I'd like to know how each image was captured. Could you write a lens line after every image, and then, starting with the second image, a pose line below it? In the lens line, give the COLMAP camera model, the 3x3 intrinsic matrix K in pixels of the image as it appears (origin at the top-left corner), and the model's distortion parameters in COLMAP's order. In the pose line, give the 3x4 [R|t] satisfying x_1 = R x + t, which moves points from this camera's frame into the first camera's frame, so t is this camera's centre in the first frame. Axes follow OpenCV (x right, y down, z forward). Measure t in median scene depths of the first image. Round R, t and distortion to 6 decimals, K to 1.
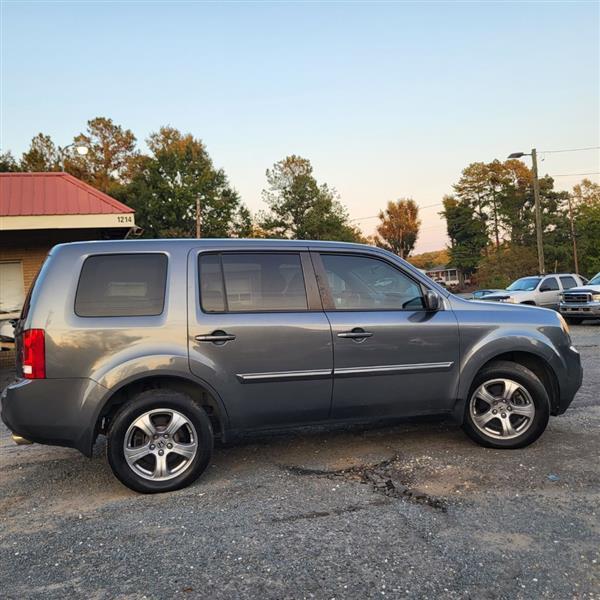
lens RADIAL K [[616.8, 0, 287.8], [0, 616.8, 299.2], [0, 0, 1]] dist [0.027228, 0.005487]
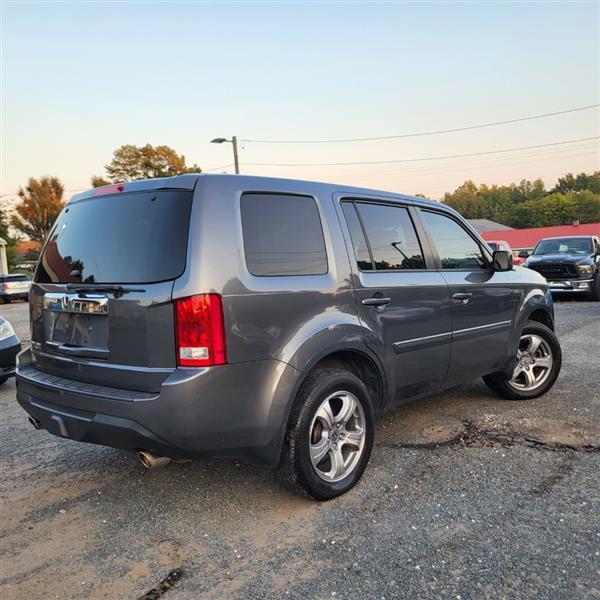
lens RADIAL K [[630.7, 0, 299.1], [0, 630.7, 298.6], [0, 0, 1]] dist [0.006929, -0.003940]
pose [[0.830288, -0.025482, 0.556752, -0.109613], [0.014349, 0.999600, 0.024352, 0.005962], [-0.557150, -0.012231, 0.830322, 0.056128]]
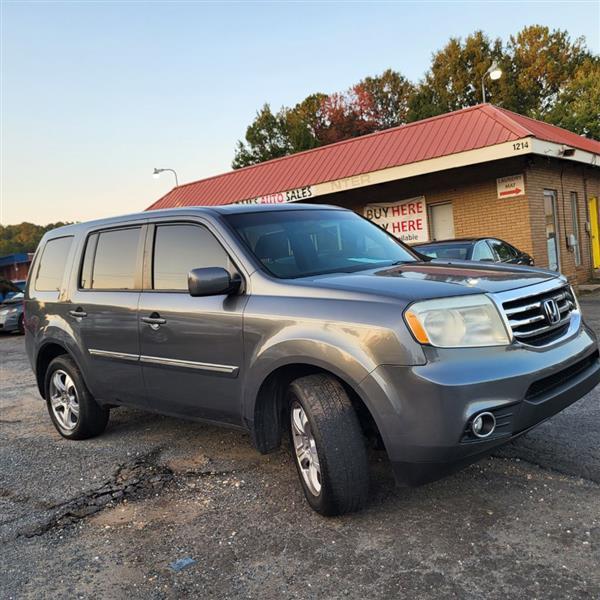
lens RADIAL K [[606.5, 0, 288.7], [0, 606.5, 302.1], [0, 0, 1]] dist [0.031919, -0.016169]
pose [[0.529989, 0.058863, -0.845959, 0.158561], [0.054619, 0.993147, 0.103324, -0.007723], [0.846243, -0.100966, 0.523142, 0.121657]]
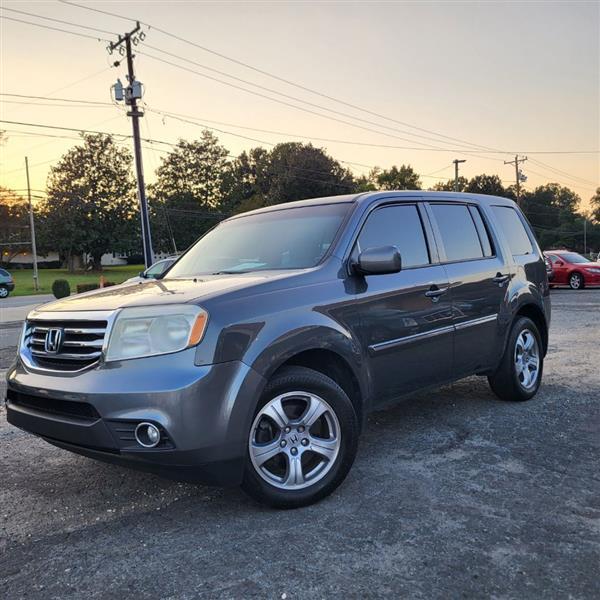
lens RADIAL K [[605.8, 0, 298.9], [0, 605.8, 301.9], [0, 0, 1]] dist [0.030241, -0.008794]
pose [[-0.821136, 0.119757, -0.558027, 0.112358], [0.084252, 0.992461, 0.089014, -0.004840], [0.564480, 0.026078, -0.825035, 0.344636]]
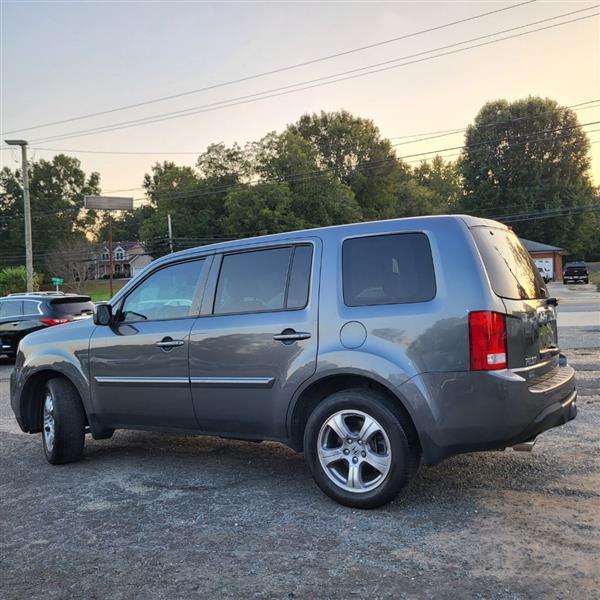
lens RADIAL K [[608.4, 0, 298.6], [0, 608.4, 300.9], [0, 0, 1]] dist [0.034832, -0.029907]
pose [[-0.719157, 0.079205, 0.690319, -0.137741], [0.088728, 0.995817, -0.021822, 0.004115], [-0.689160, 0.045557, -0.723176, 0.334322]]
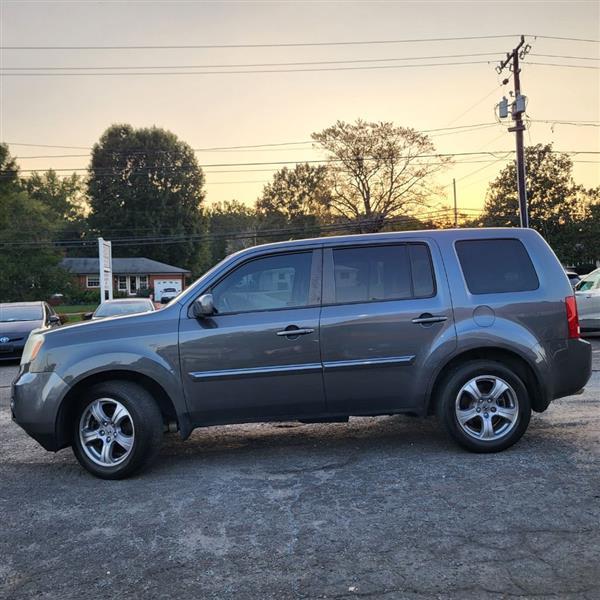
lens RADIAL K [[608.4, 0, 298.6], [0, 608.4, 300.9], [0, 0, 1]] dist [0.034832, -0.029907]
pose [[-0.986187, 0.091523, 0.138052, -0.023855], [0.092828, 0.995678, 0.003031, -0.000023], [-0.137178, 0.015804, -0.990420, 0.406592]]
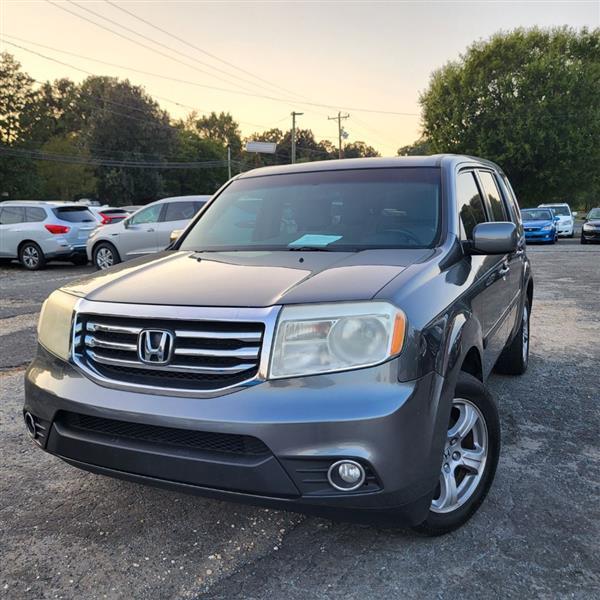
lens RADIAL K [[610.5, 0, 288.2], [0, 610.5, 309.0], [0, 0, 1]] dist [0.023546, -0.010433]
pose [[-0.632146, 0.179402, -0.753795, 0.137734], [0.041084, 0.979219, 0.198599, -0.012082], [0.773759, 0.094574, -0.626380, 0.289990]]
